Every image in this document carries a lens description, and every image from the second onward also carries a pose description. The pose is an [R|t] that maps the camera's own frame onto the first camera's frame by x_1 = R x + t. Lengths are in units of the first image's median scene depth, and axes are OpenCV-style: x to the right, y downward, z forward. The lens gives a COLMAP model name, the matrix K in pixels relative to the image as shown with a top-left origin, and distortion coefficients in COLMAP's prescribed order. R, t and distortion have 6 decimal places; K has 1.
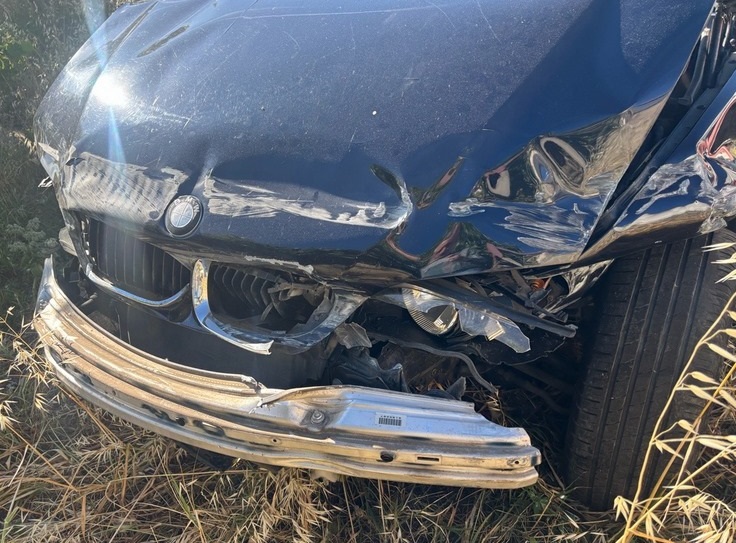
lens RADIAL K [[609.3, 0, 317.9], [0, 609.3, 299.2], [0, 0, 1]] dist [0.096741, -0.001643]
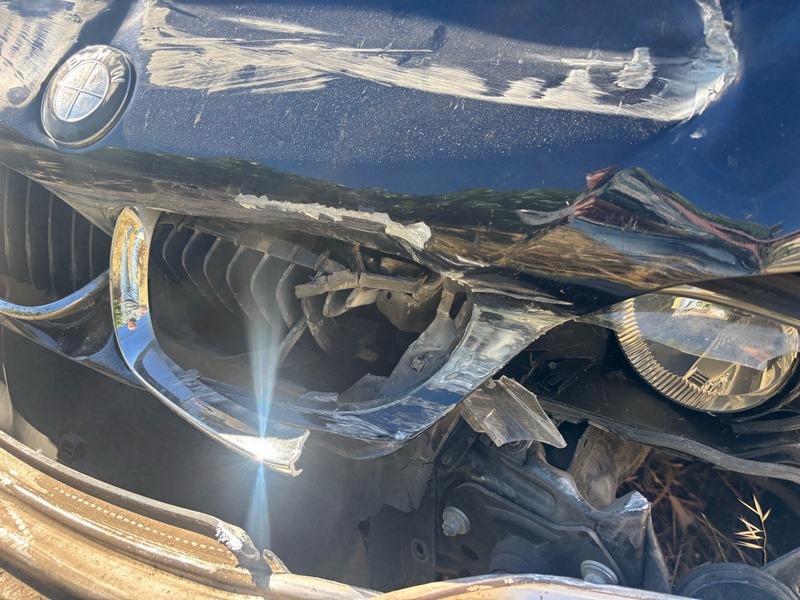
lens RADIAL K [[613.6, 0, 387.5], [0, 613.6, 300.0], [0, 0, 1]] dist [0.023333, -0.037064]
pose [[0.995073, 0.032211, 0.093765, -0.063321], [-0.032348, 0.999477, -0.000053, -0.010474], [-0.093718, -0.002980, 0.995594, 0.635981]]
